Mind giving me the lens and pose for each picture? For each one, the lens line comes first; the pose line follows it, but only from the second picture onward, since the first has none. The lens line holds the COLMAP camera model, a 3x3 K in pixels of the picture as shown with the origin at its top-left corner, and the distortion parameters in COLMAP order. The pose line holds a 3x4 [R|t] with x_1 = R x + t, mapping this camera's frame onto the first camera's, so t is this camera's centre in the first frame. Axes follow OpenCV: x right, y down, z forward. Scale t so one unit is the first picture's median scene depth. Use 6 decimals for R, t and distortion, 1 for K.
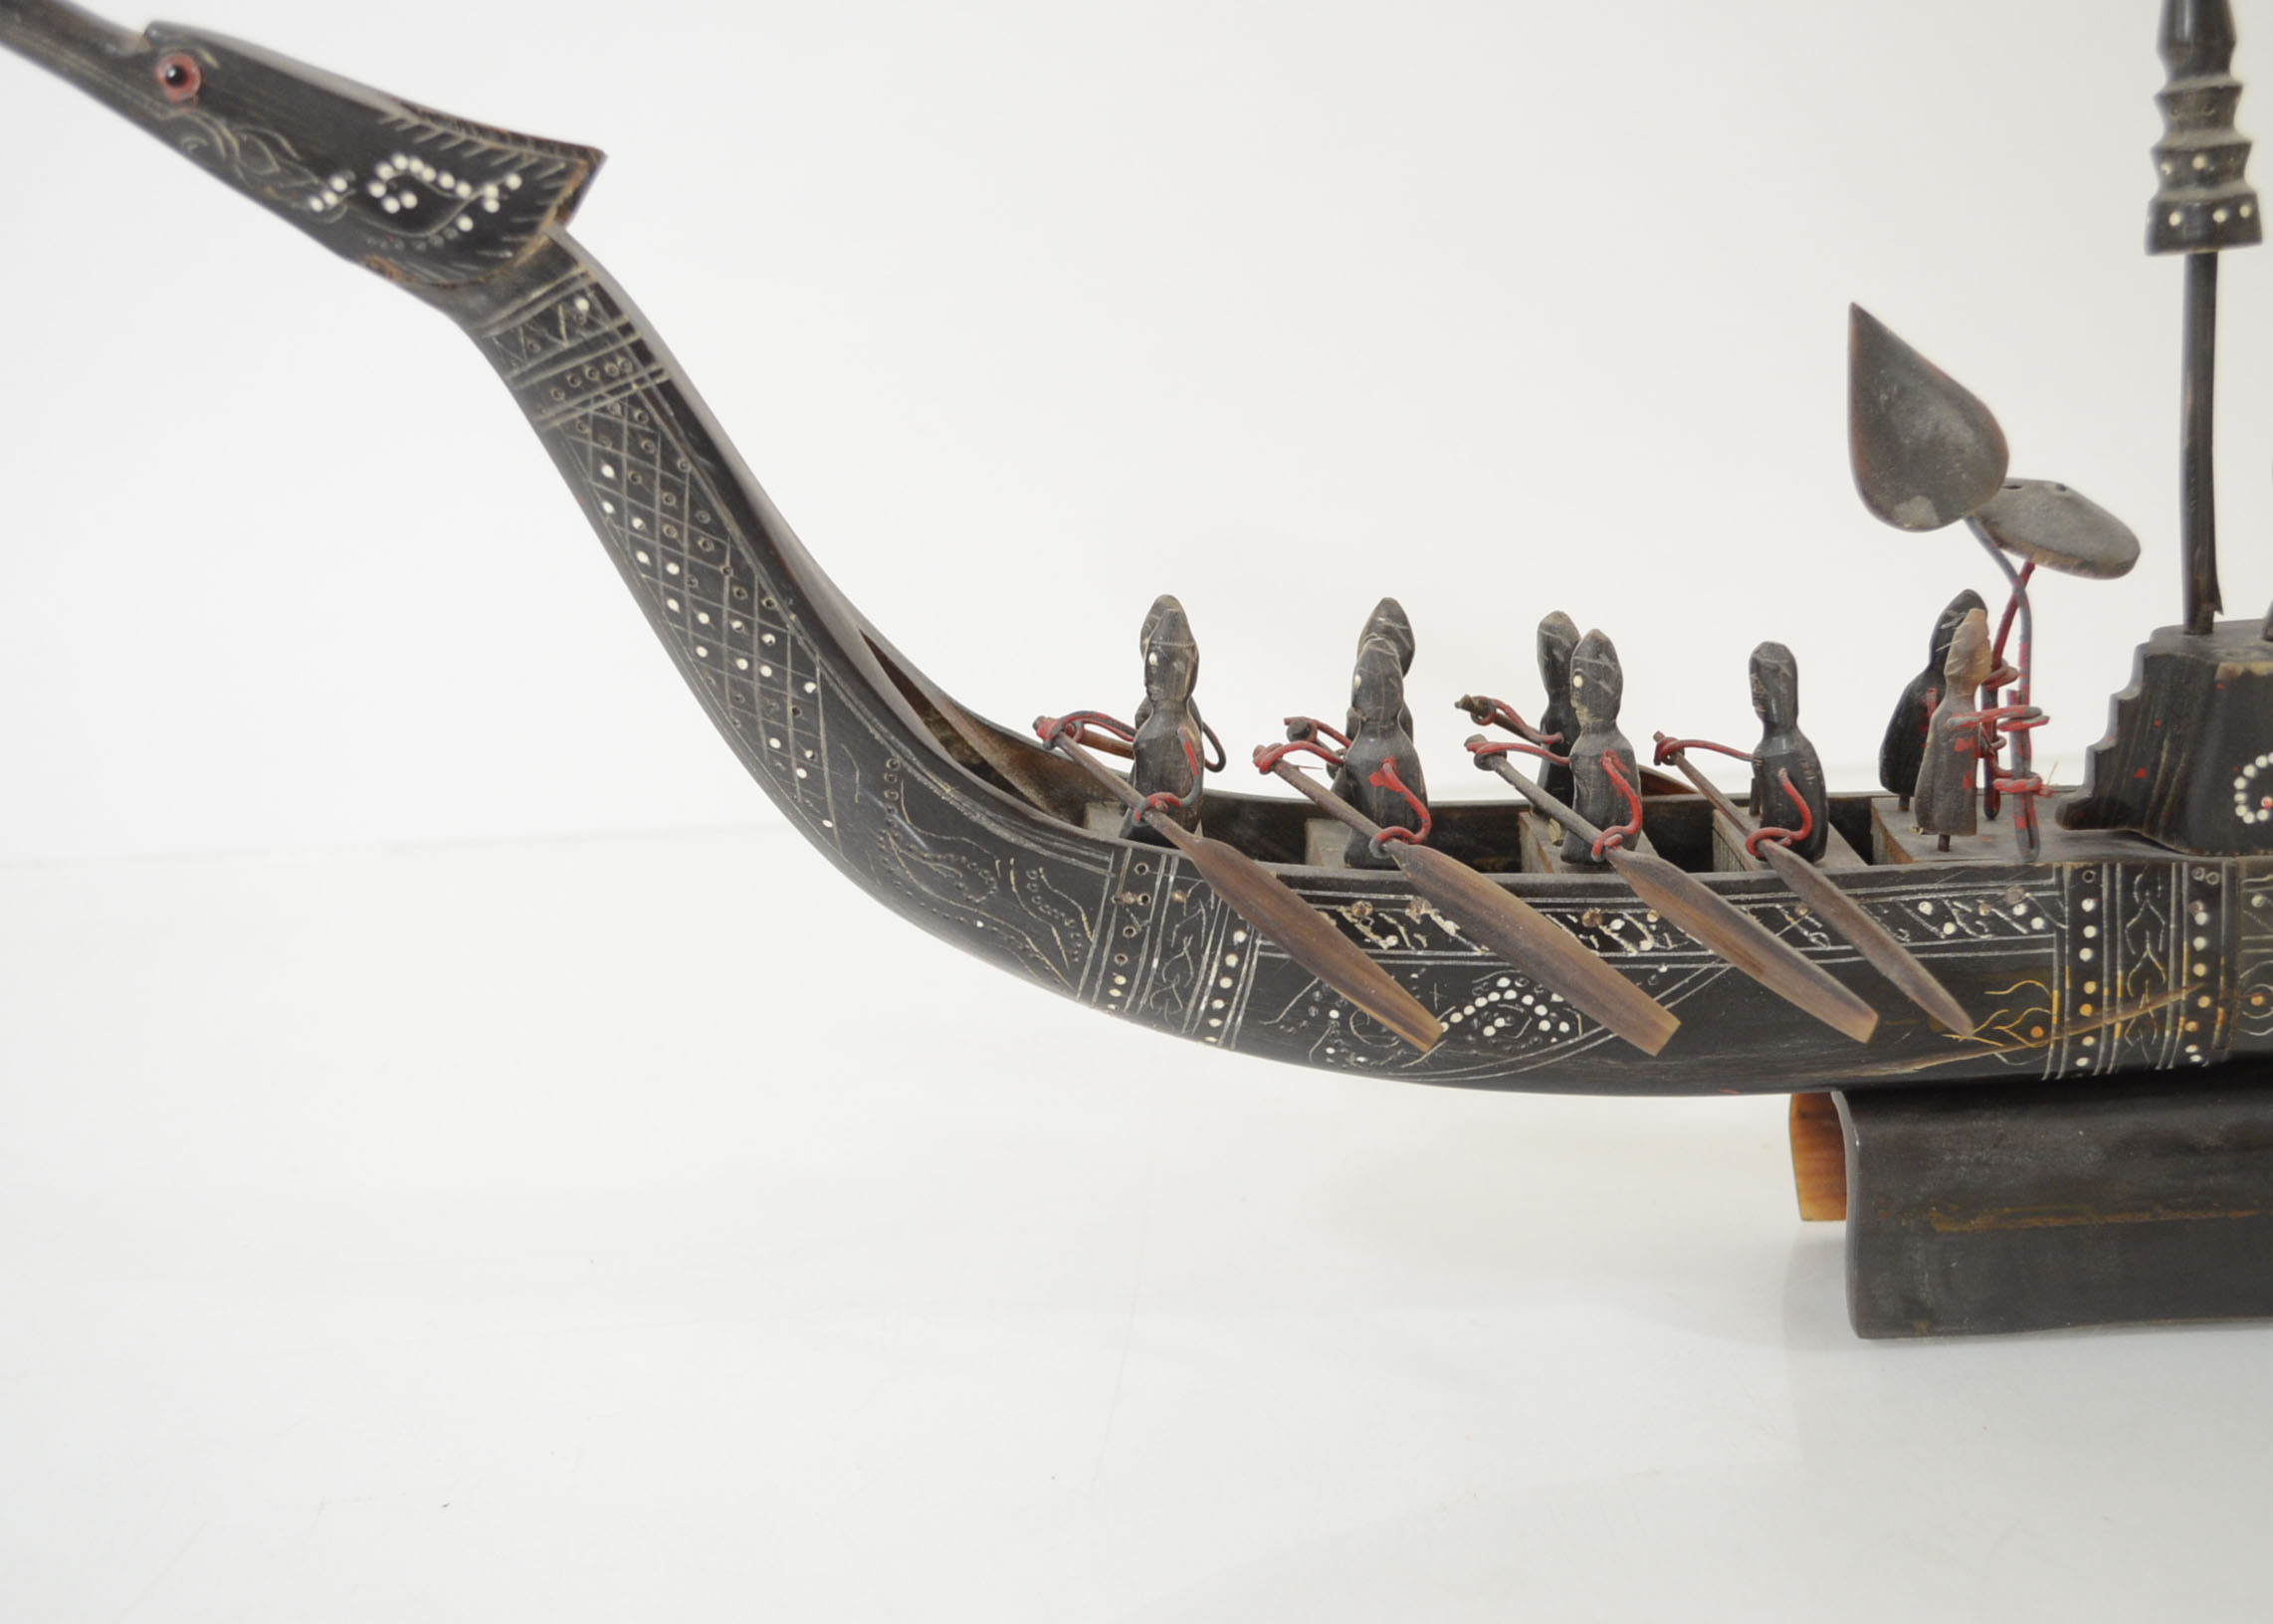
lens RADIAL K [[2633.0, 0, 1136.5], [0, 2633.0, 812.0], [0, 0, 1]] dist [-0.026846, -0.009923]
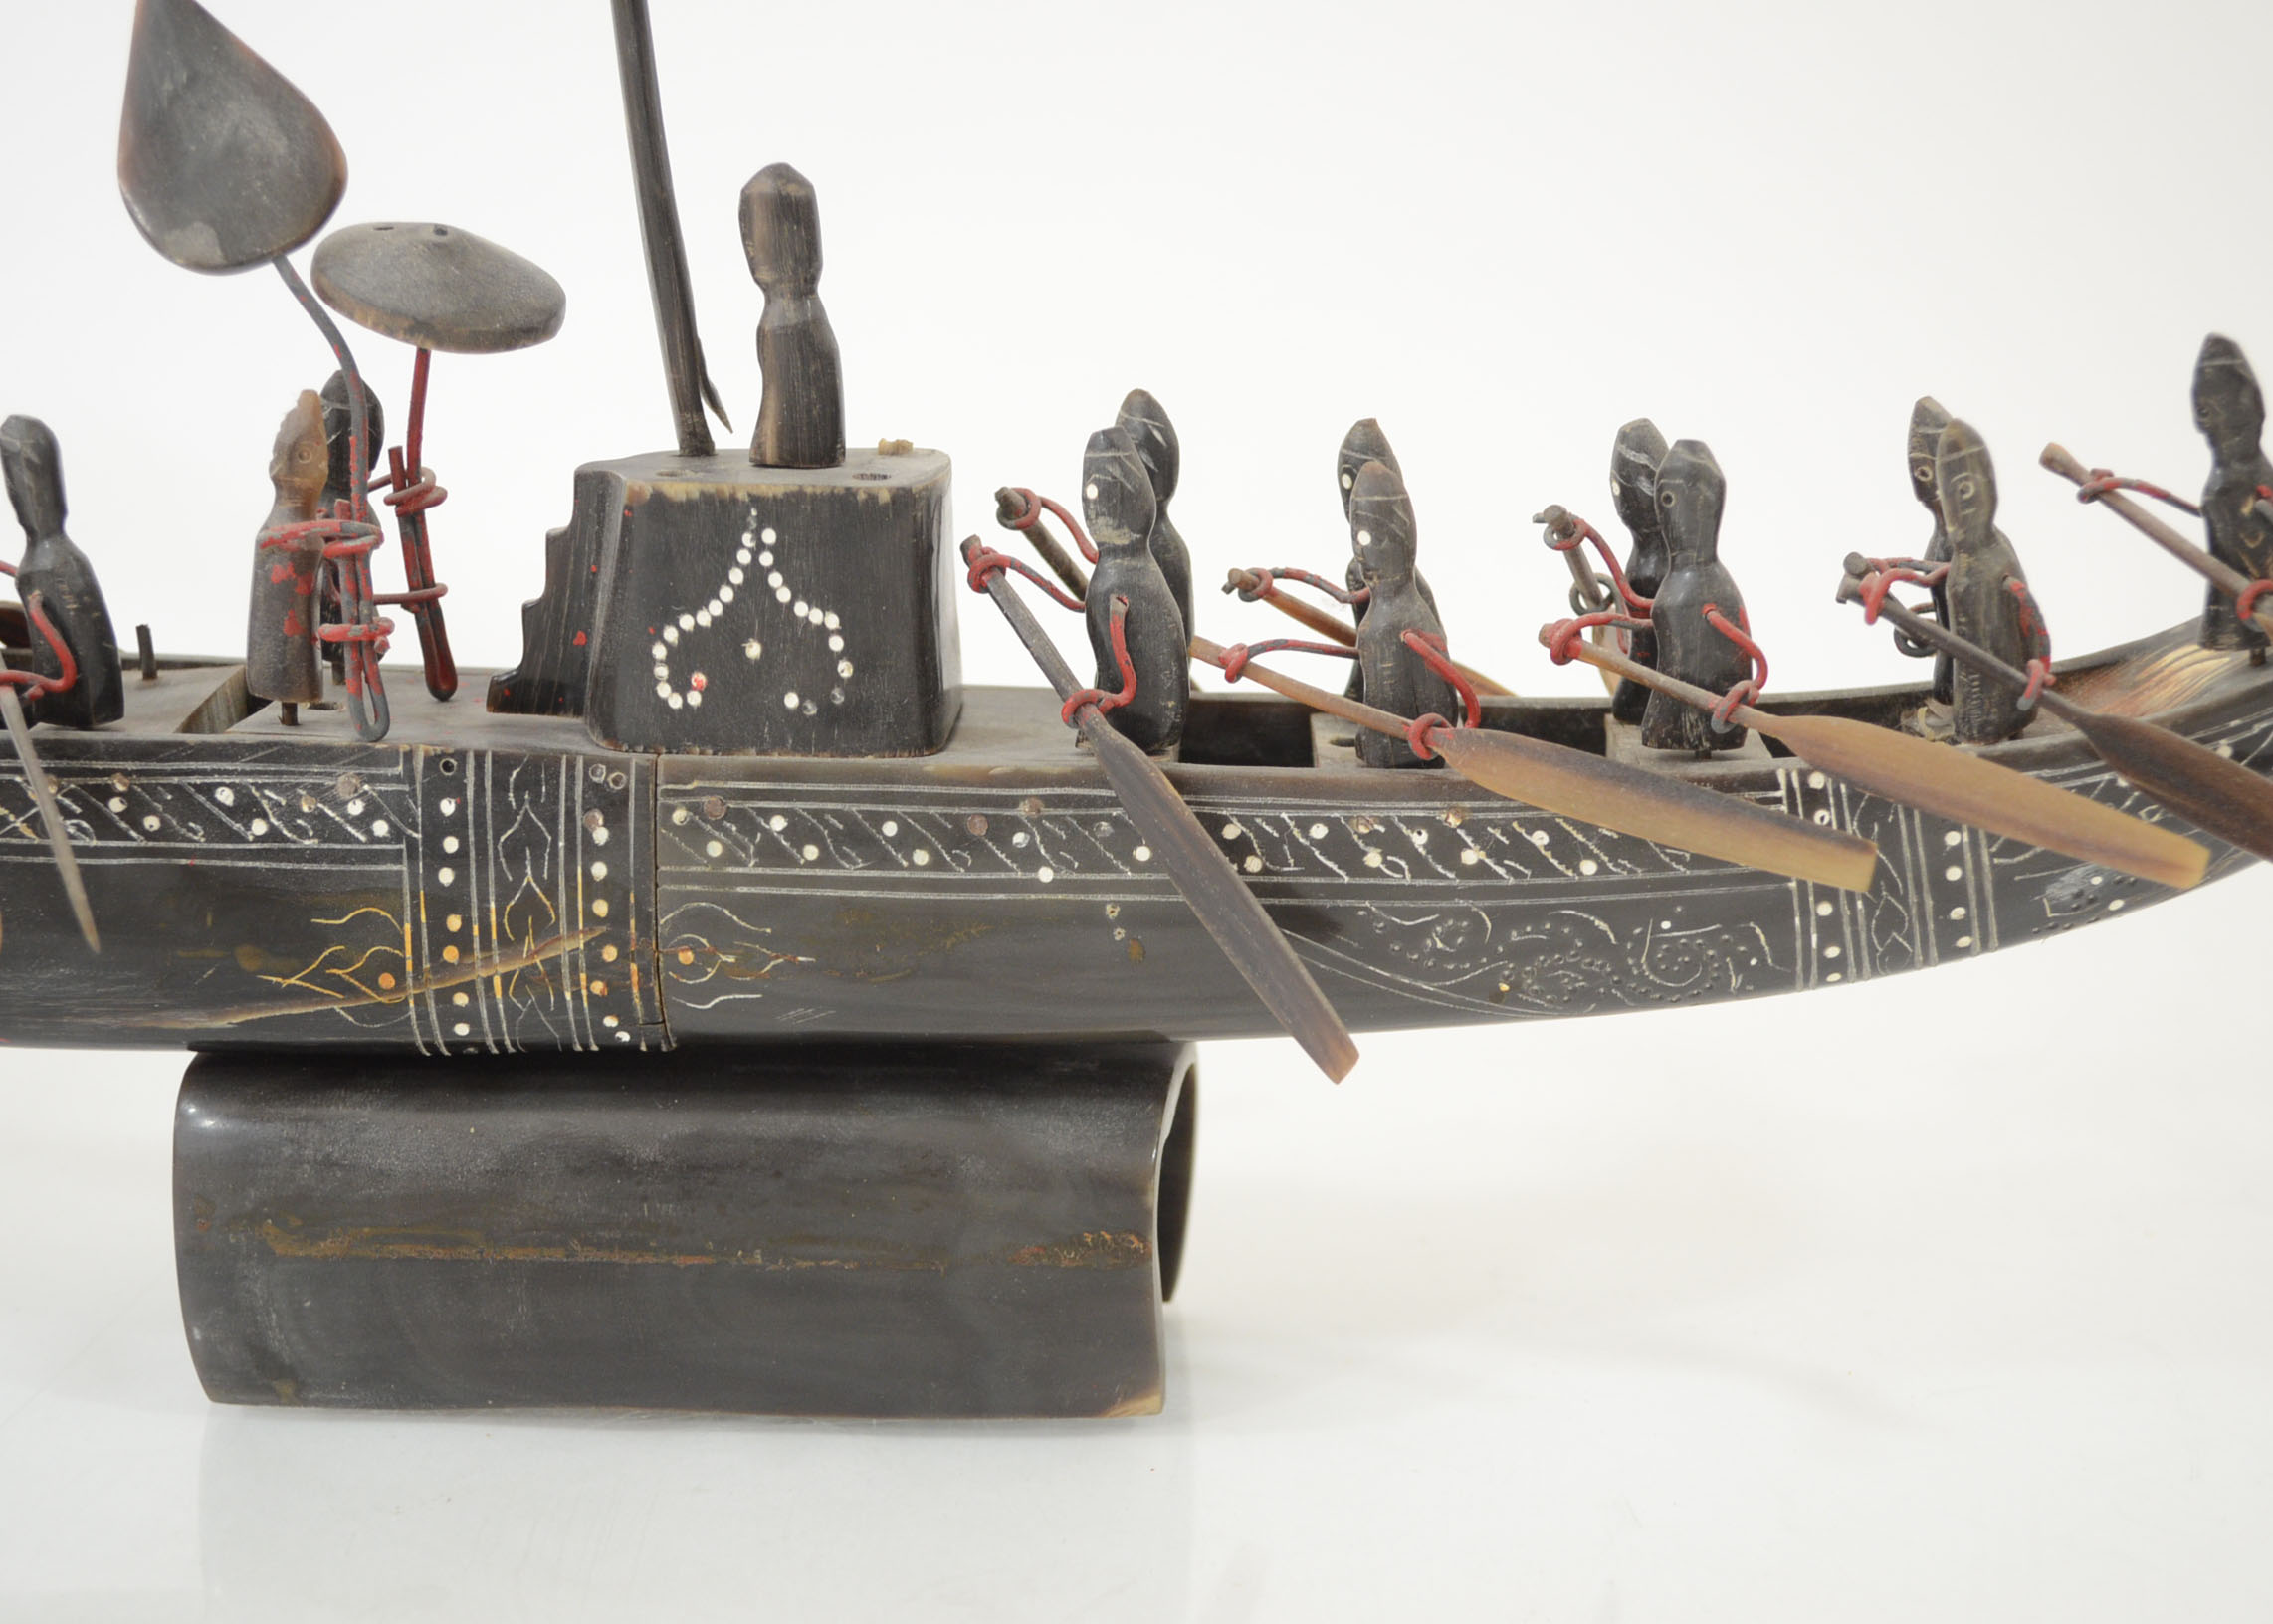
lens RADIAL K [[3371.3, 0, 1136.5], [0, 3371.3, 812.0], [0, 0, 1]] dist [-0.024886, 0.018887]
pose [[0.997373, 0.066696, -0.028250, 0.596152], [-0.067655, 0.997114, -0.034451, 0.057690], [0.025871, 0.036272, 0.999007, 0.079301]]
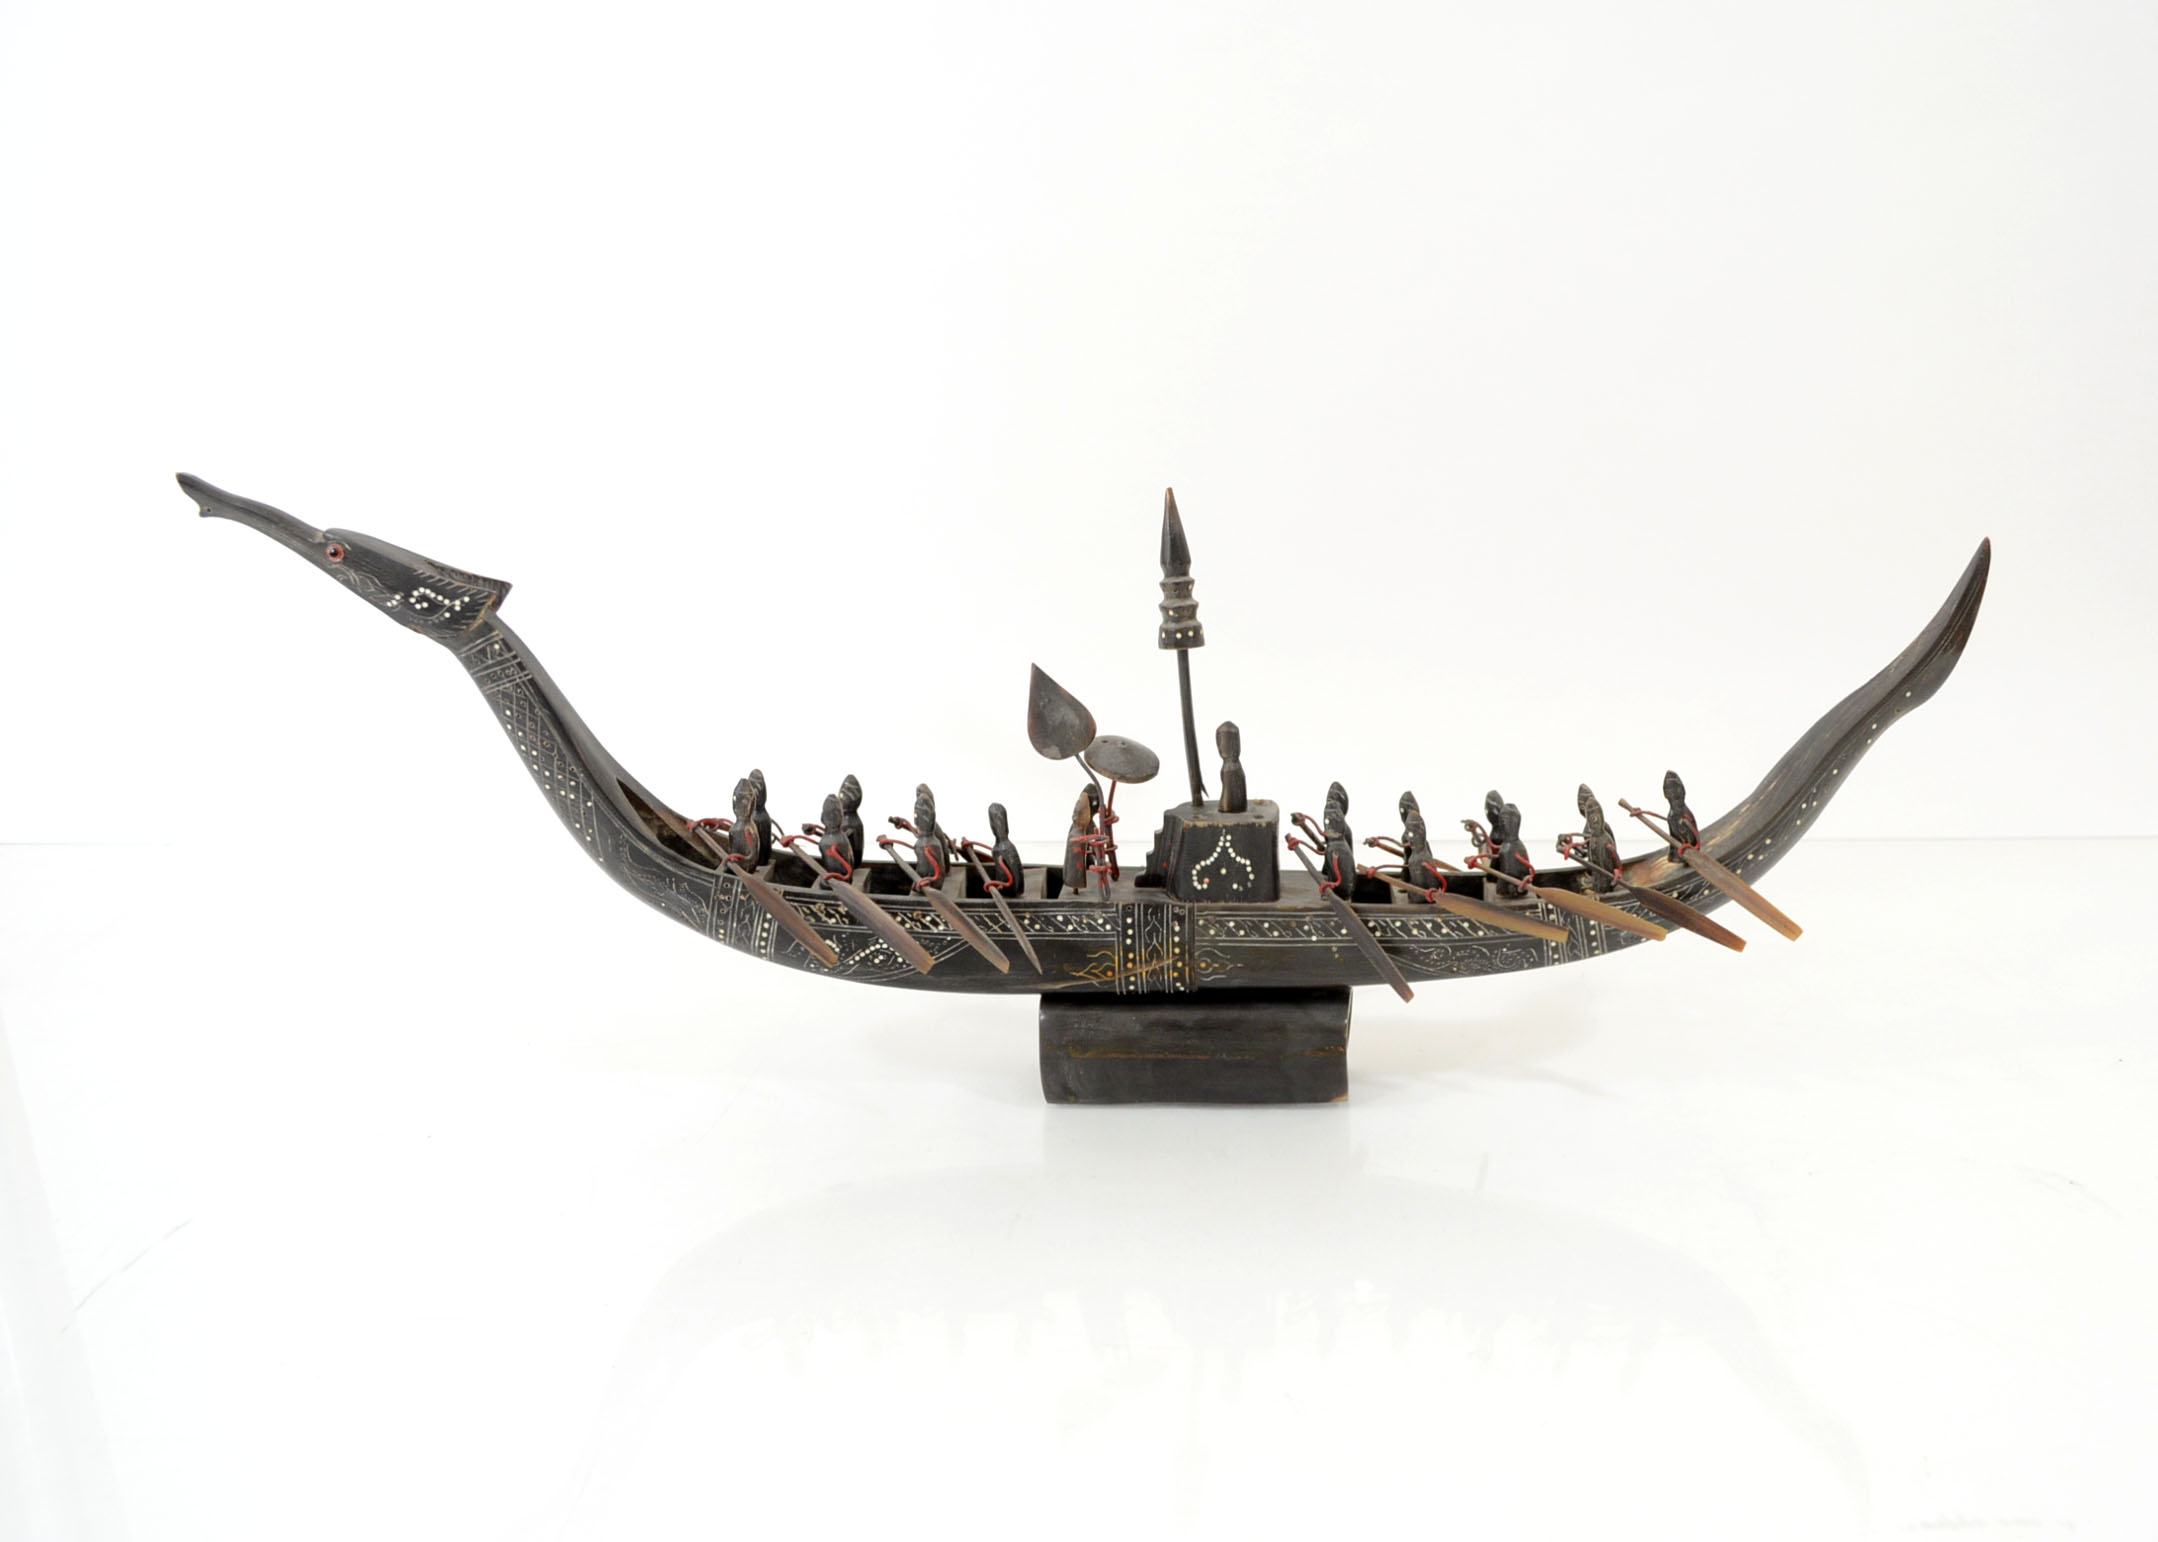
lens RADIAL K [[1836.1, 0, 1170.4], [0, 1836.1, 772.1], [0, 0, 1]] dist [-0.020062, -0.004726]
pose [[0.998378, 0.047779, -0.030954, 0.457682], [-0.048287, 0.998707, -0.015909, -0.075178], [0.030154, 0.017377, 0.999394, -0.665345]]
